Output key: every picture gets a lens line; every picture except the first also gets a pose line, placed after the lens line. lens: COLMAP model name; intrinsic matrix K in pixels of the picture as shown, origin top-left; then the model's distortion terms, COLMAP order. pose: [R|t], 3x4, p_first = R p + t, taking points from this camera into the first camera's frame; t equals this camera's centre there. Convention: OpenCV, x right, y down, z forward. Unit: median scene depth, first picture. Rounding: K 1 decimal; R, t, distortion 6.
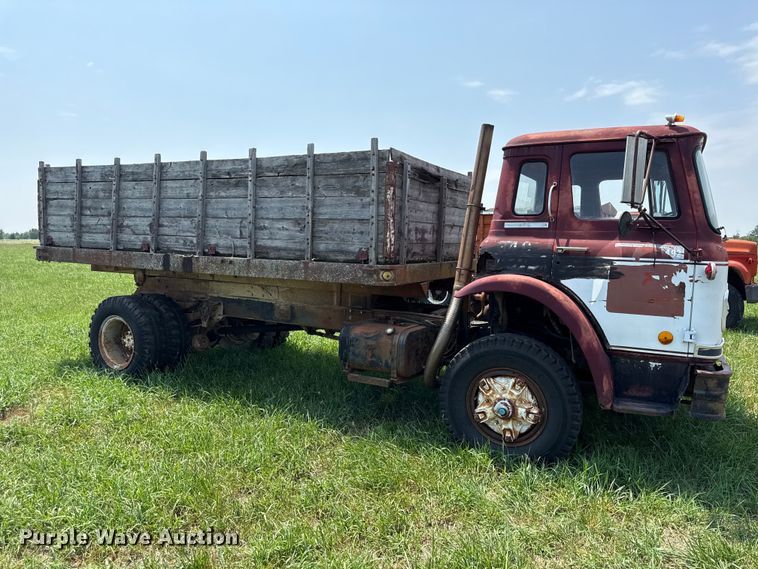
lens RADIAL K [[543.3, 0, 356.0], [0, 543.3, 284.4], [0, 0, 1]] dist [0.111083, -0.187135]
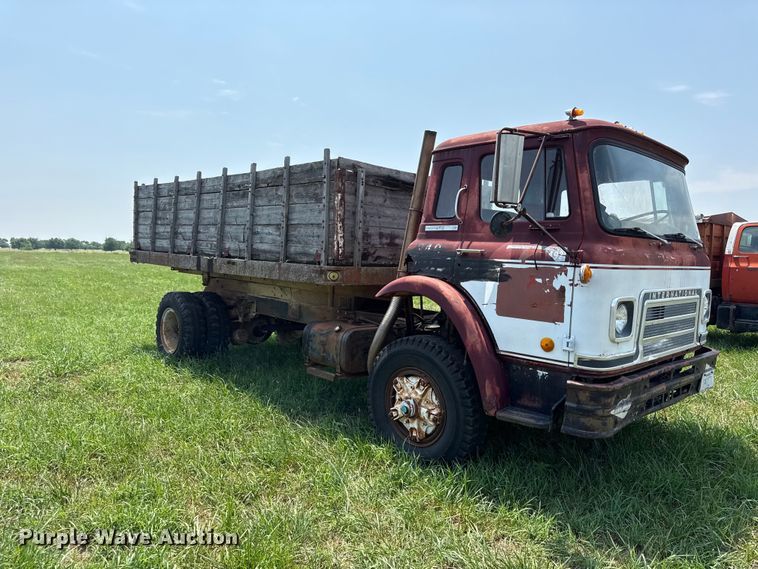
lens RADIAL K [[543.3, 0, 356.0], [0, 543.3, 284.4], [0, 0, 1]] dist [0.111083, -0.187135]
pose [[0.947503, 0.031747, -0.318167, 0.412476], [-0.041597, 0.998841, -0.024210, 0.022826], [0.317030, 0.036174, 0.947725, 0.000992]]
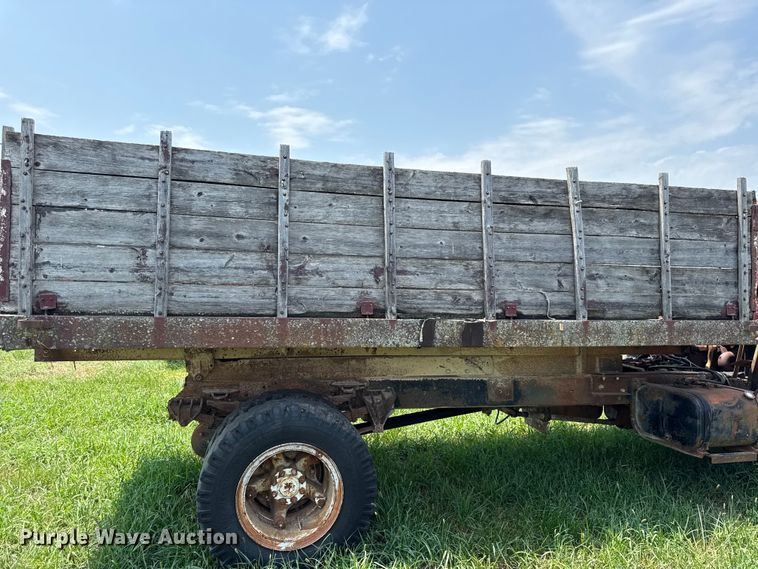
lens RADIAL K [[538.1, 0, 382.3], [0, 538.1, 282.6], [0, 0, 1]] dist [0.101641, -0.138034]
pose [[0.726244, -0.004165, 0.687424, -0.933111], [0.059779, 0.996576, -0.057117, -0.076960], [-0.684833, 0.082575, 0.724007, 0.718698]]
